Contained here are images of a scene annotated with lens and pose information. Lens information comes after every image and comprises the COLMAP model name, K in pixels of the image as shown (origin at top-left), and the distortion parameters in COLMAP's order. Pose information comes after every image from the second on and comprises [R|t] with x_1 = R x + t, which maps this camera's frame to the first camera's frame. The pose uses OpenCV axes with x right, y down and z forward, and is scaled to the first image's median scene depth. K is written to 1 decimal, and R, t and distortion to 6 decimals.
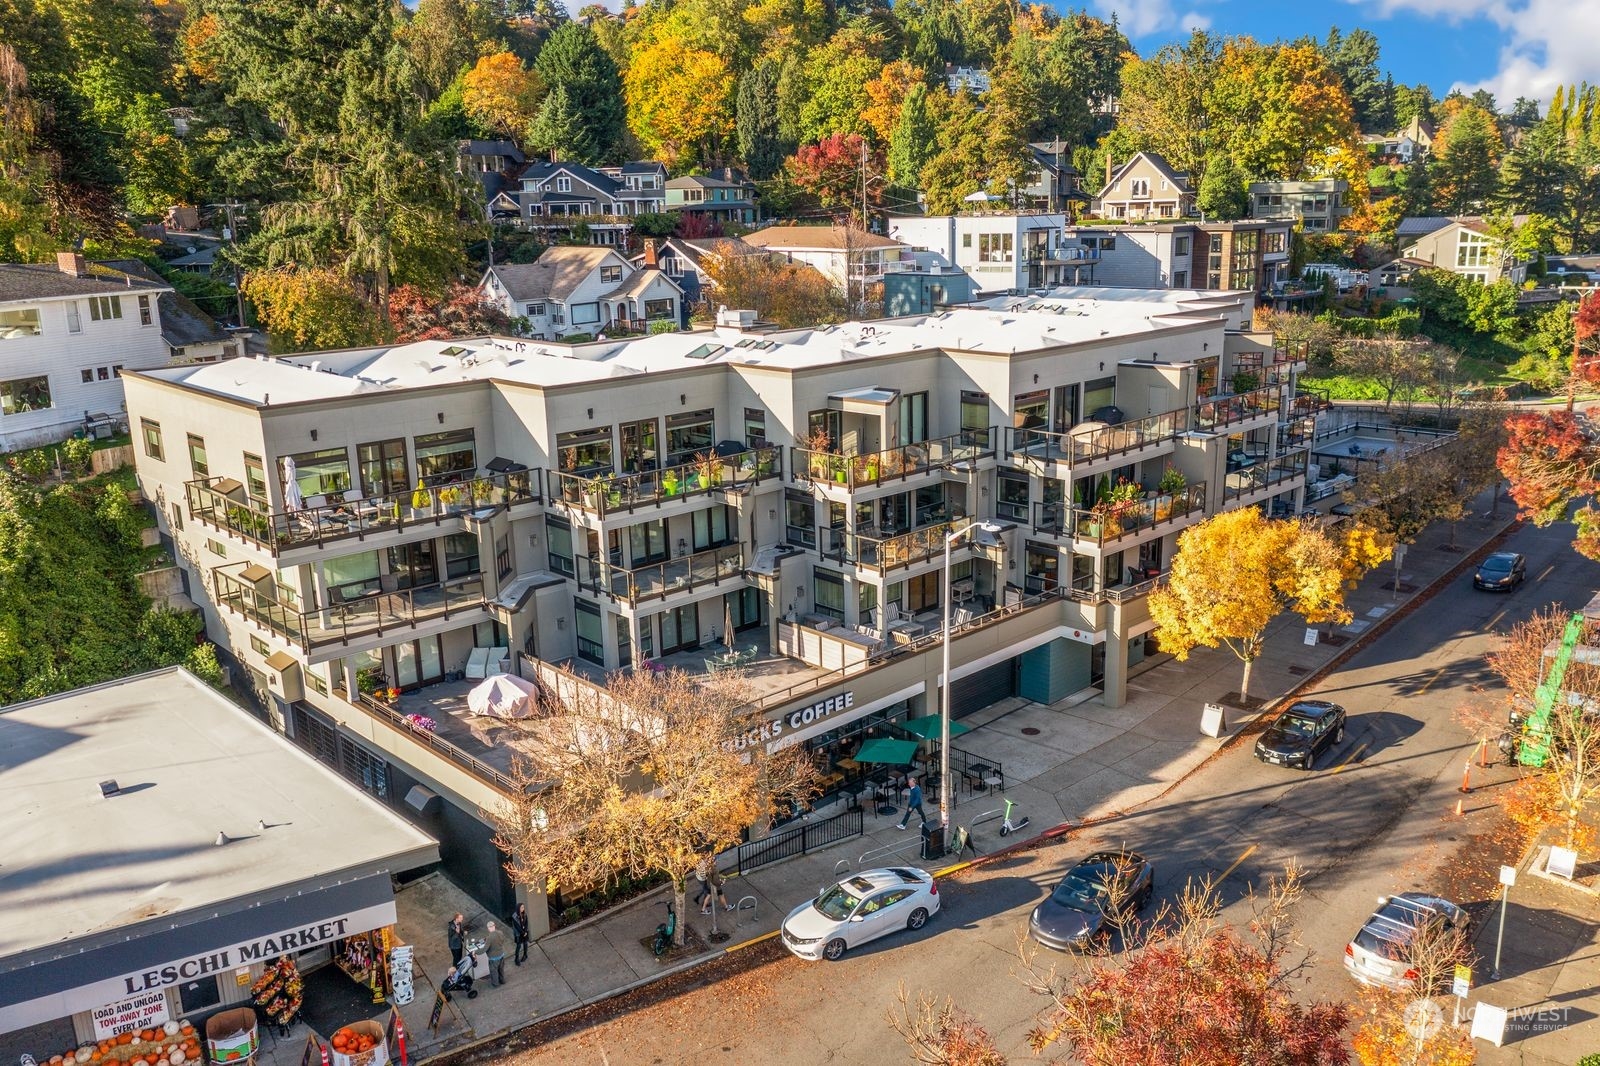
lens RADIAL K [[1265.5, 0, 800.0], [0, 1265.5, 533.0], [0, 0, 1]] dist [0.004931, 0.003388]
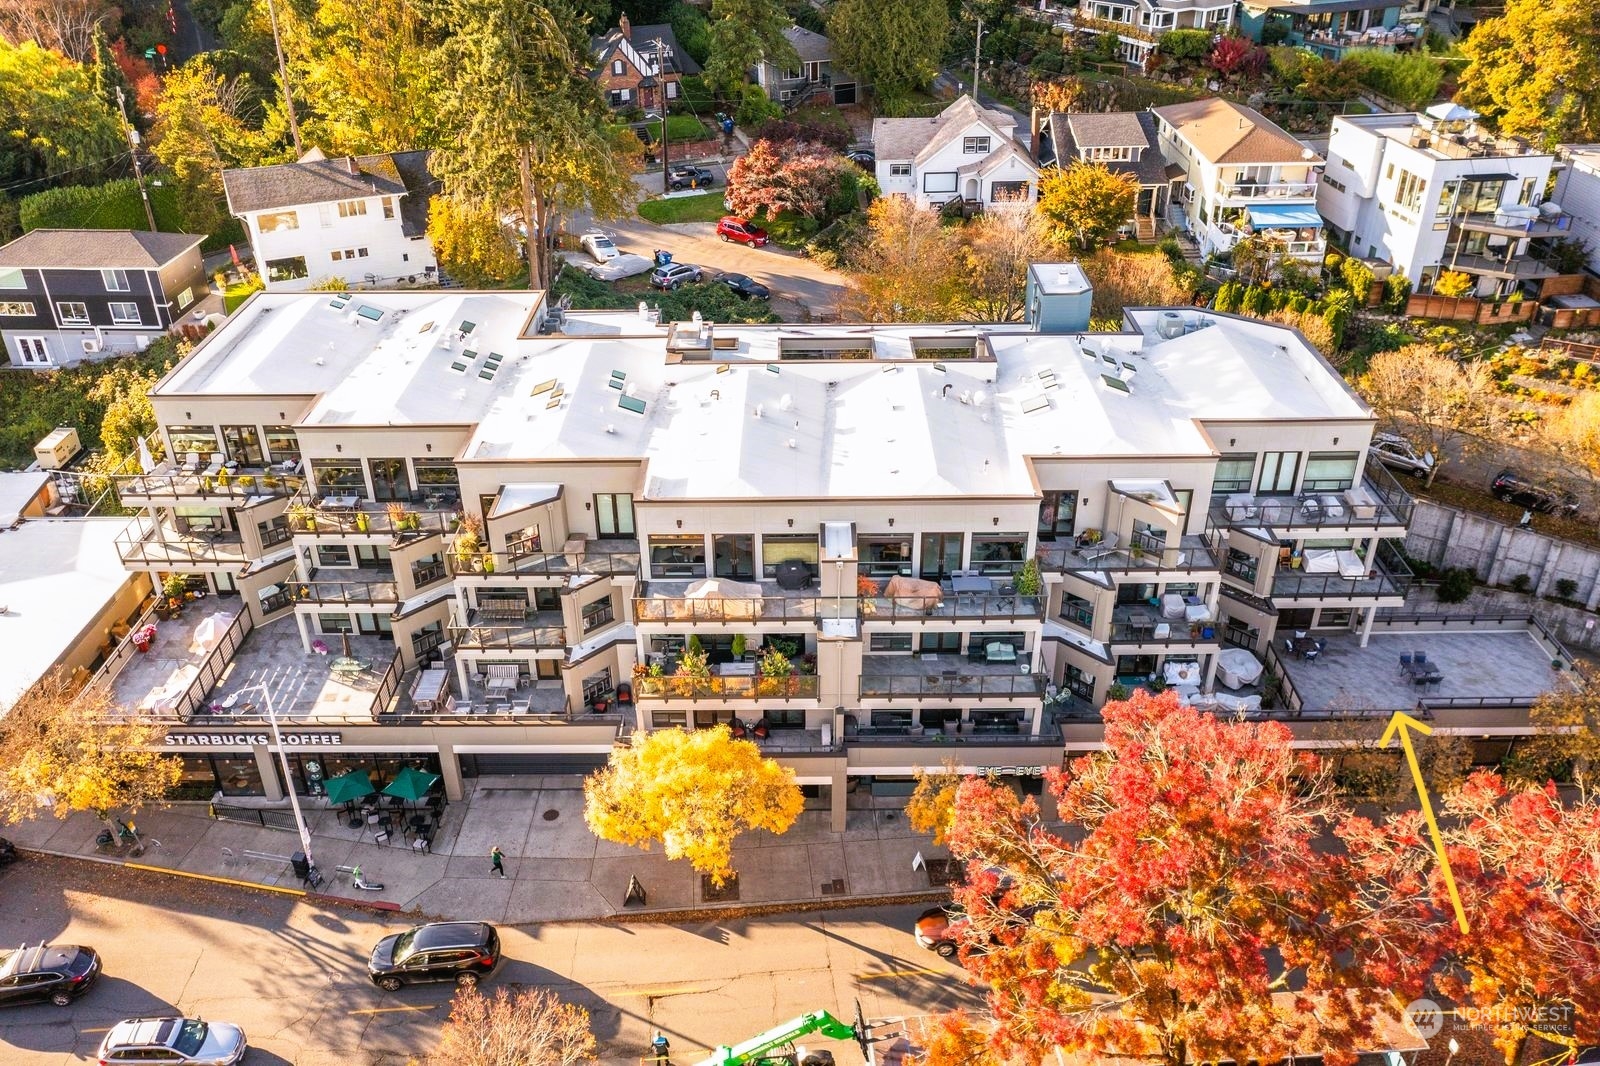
lens RADIAL K [[1265.5, 0, 800.0], [0, 1265.5, 533.0], [0, 0, 1]] dist [0.004931, 0.003388]
pose [[0.710479, 0.369719, -0.598772, 0.761914], [-0.177847, 0.917583, 0.355545, -0.433266], [0.680875, -0.146117, 0.717676, 0.292526]]
